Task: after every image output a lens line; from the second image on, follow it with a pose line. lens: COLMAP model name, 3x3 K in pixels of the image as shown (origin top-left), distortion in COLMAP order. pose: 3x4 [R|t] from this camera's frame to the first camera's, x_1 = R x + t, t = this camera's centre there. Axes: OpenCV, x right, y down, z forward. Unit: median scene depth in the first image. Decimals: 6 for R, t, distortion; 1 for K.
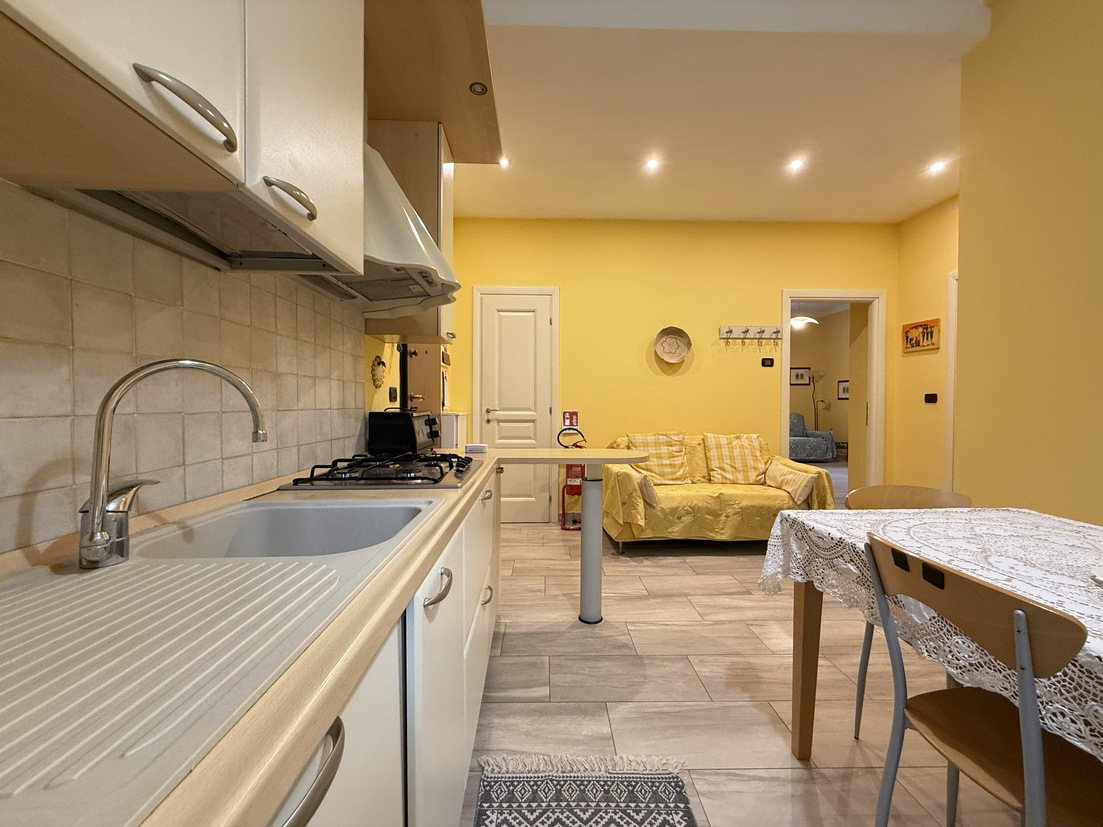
lens RADIAL K [[437.6, 0, 552.0], [0, 437.6, 411.2], [0, 0, 1]] dist [-0.000875, 0.000115]
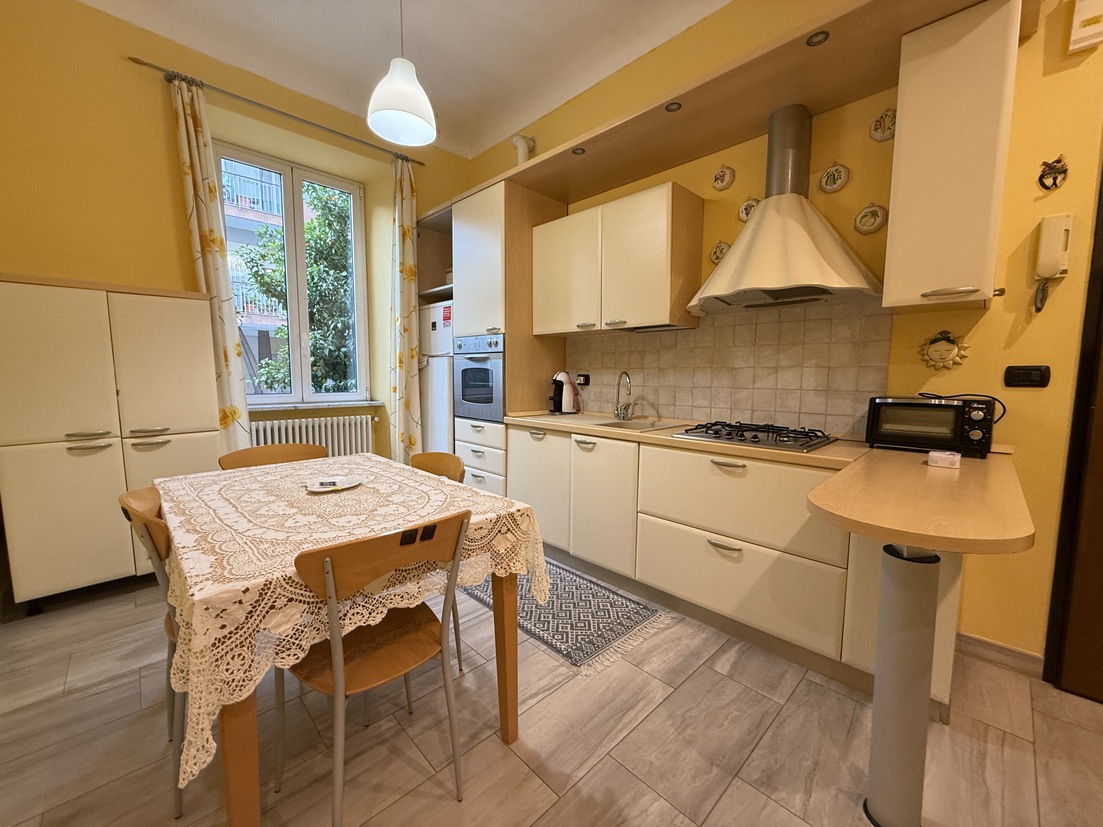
lens RADIAL K [[437.6, 0, 549.1], [0, 437.6, 414.0], [0, 0, 1]] dist [-0.000875, 0.000115]
pose [[-0.734991, 0.059698, -0.675444, 0.700935], [-0.014892, 0.994455, 0.104099, -0.043329], [0.677913, 0.086570, -0.730027, 1.066233]]
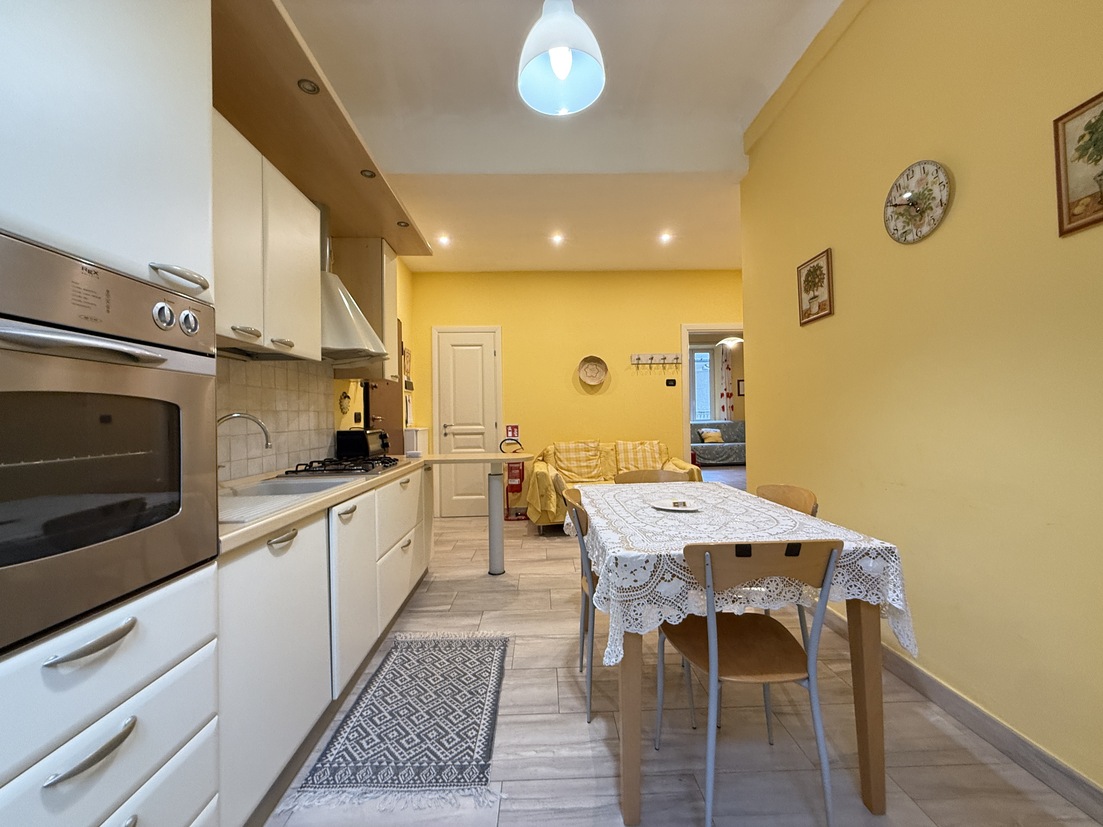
lens RADIAL K [[437.6, 0, 551.8], [0, 437.6, 412.1], [0, 0, 1]] dist [-0.000875, 0.000115]
pose [[0.999809, -0.018976, 0.004653, 0.271745], [0.019075, 0.999574, -0.022076, -0.013359], [-0.004232, 0.022161, 0.999745, -0.439137]]
